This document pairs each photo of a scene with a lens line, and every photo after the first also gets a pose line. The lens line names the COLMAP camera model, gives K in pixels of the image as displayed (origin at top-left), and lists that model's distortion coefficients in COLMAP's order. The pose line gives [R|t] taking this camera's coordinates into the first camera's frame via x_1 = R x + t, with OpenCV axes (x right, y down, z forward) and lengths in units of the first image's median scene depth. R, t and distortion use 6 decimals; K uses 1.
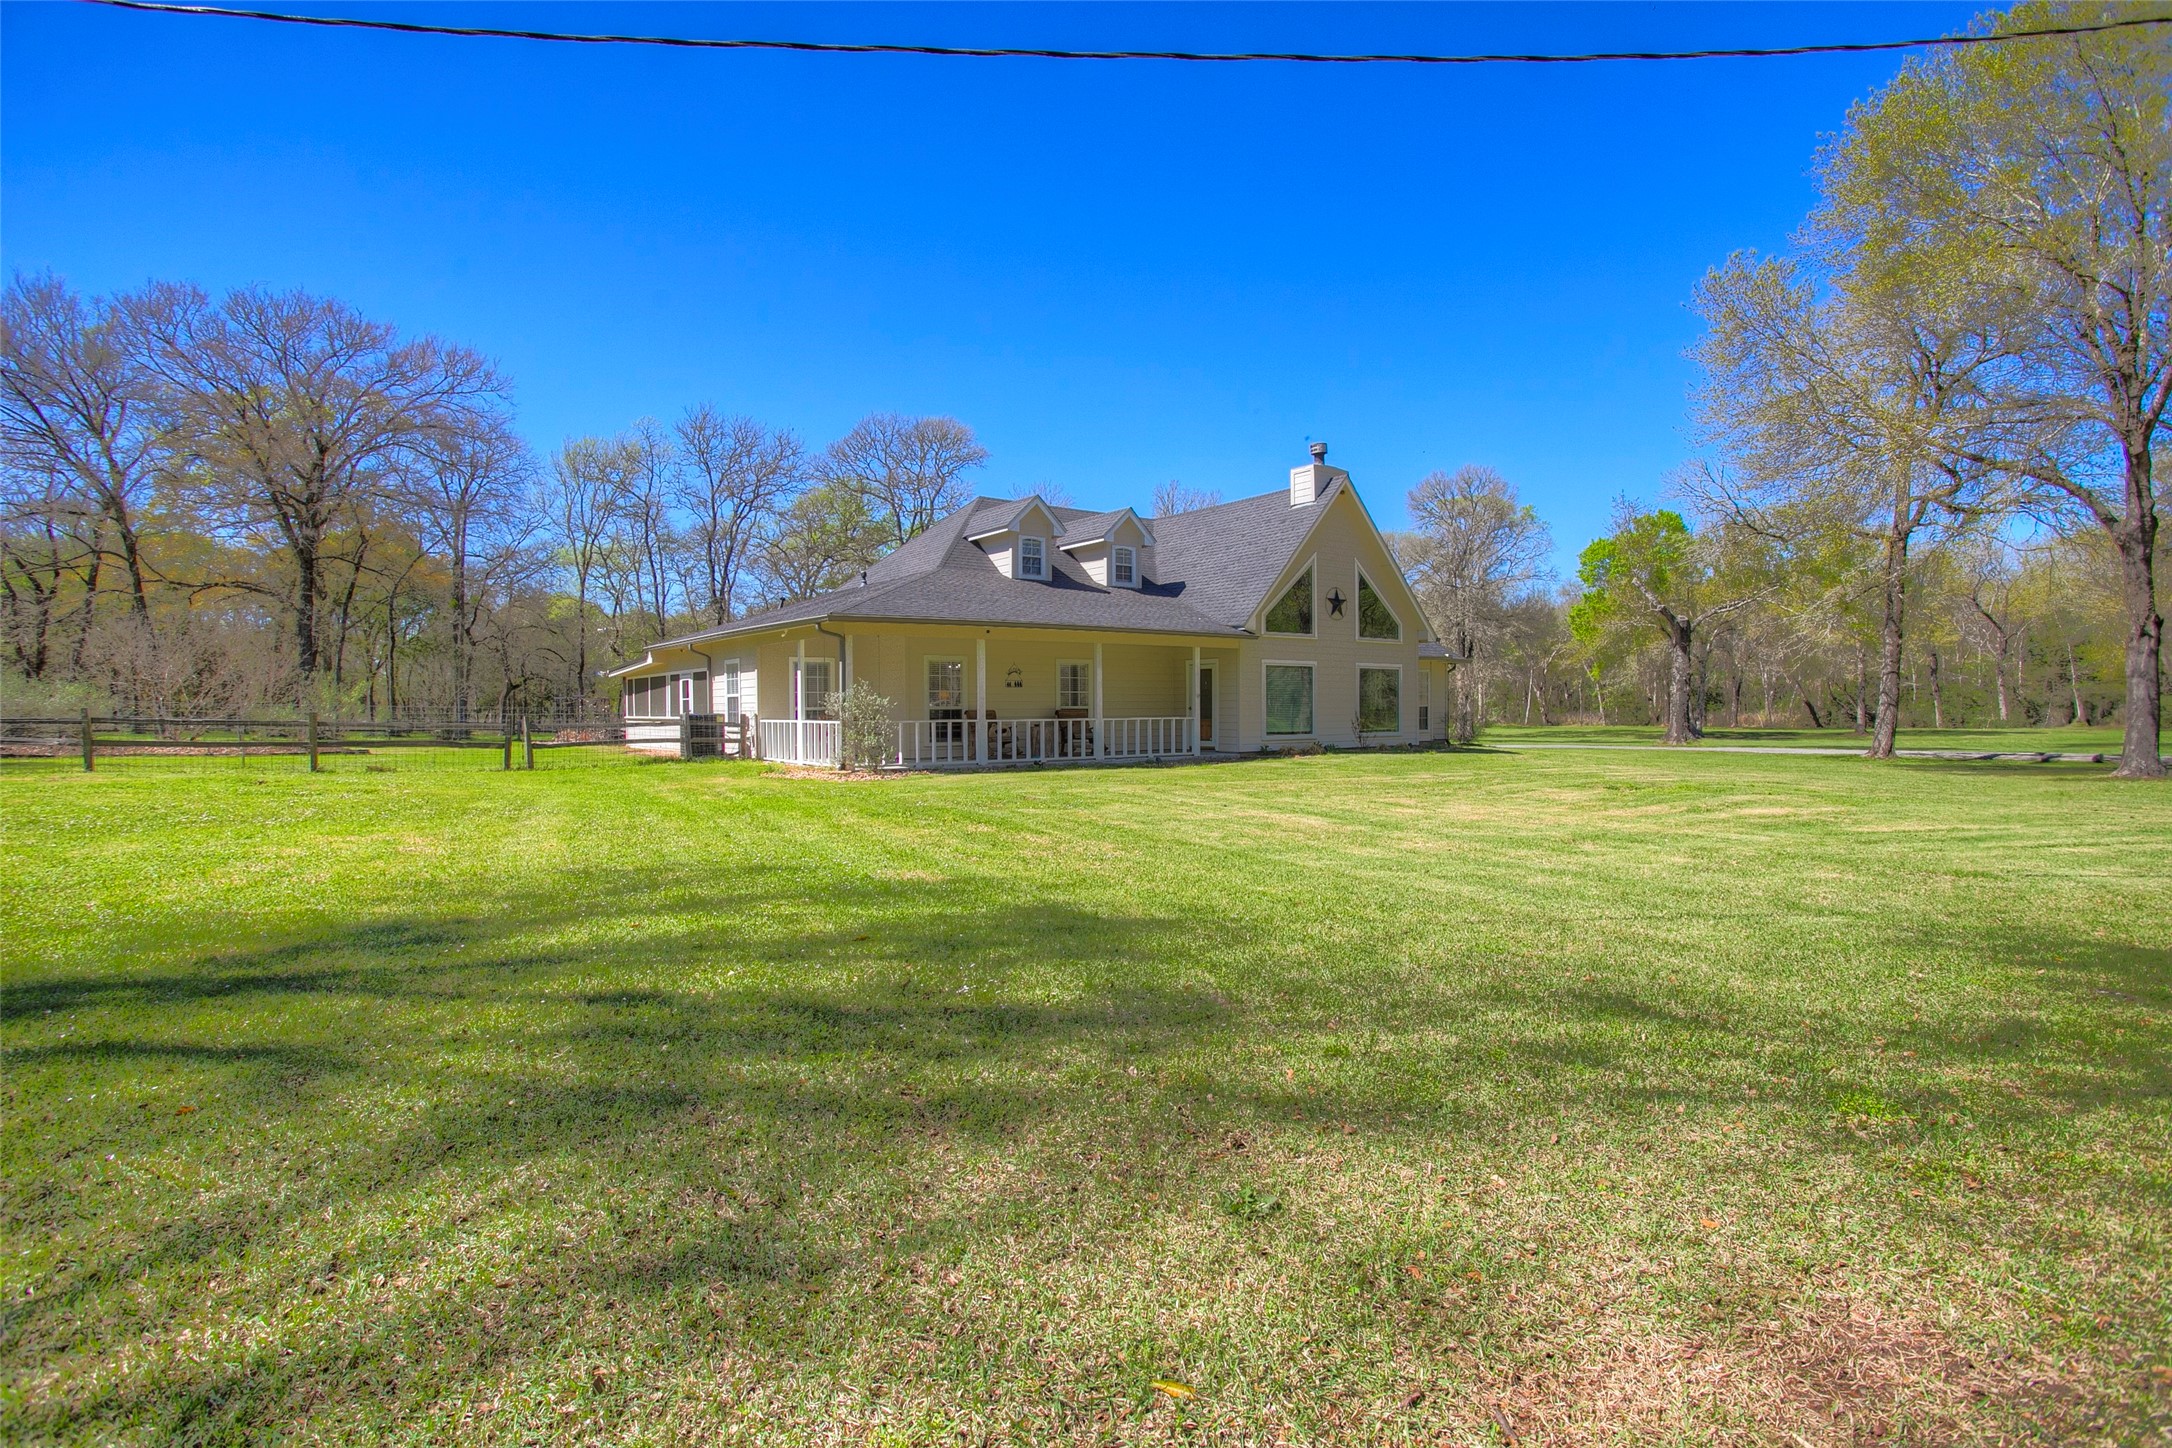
lens RADIAL K [[1082.2, 0, 1083.8], [0, 1082.2, 695.0], [0, 0, 1]] dist [0.001808, 0.001076]
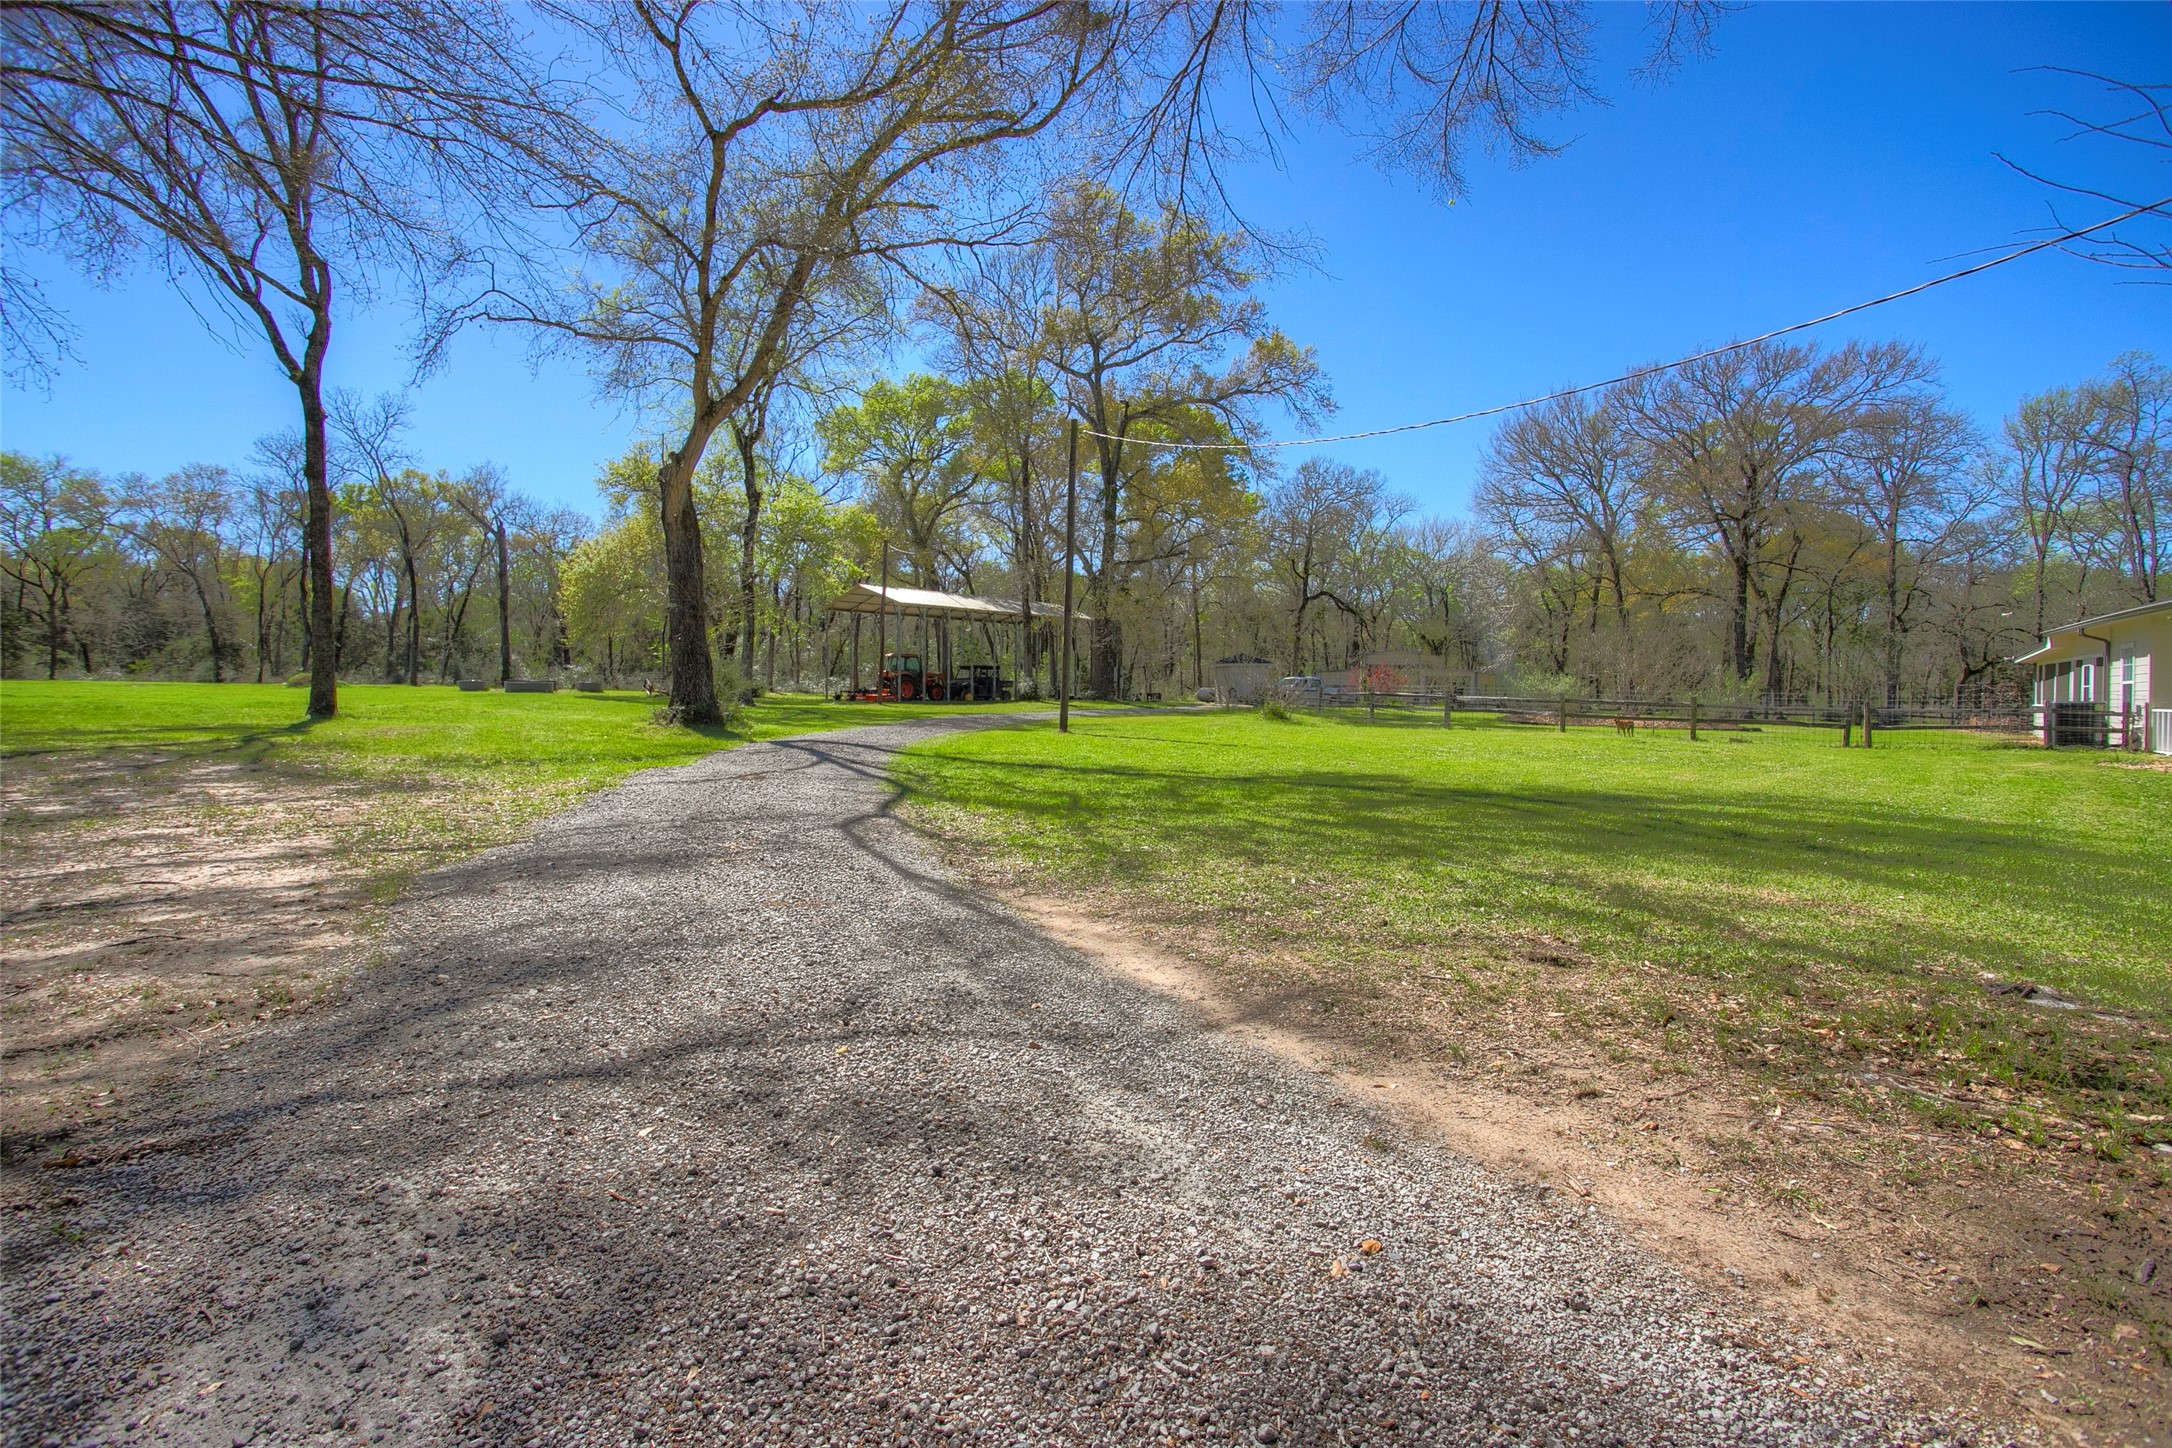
lens RADIAL K [[1082.2, 0, 1083.8], [0, 1082.2, 695.0], [0, 0, 1]] dist [0.001808, 0.001076]
pose [[0.367236, 0.005670, -0.930111, 0.114046], [0.006379, 0.999943, 0.008614, -0.001379], [0.930106, -0.009096, 0.367178, -0.093022]]
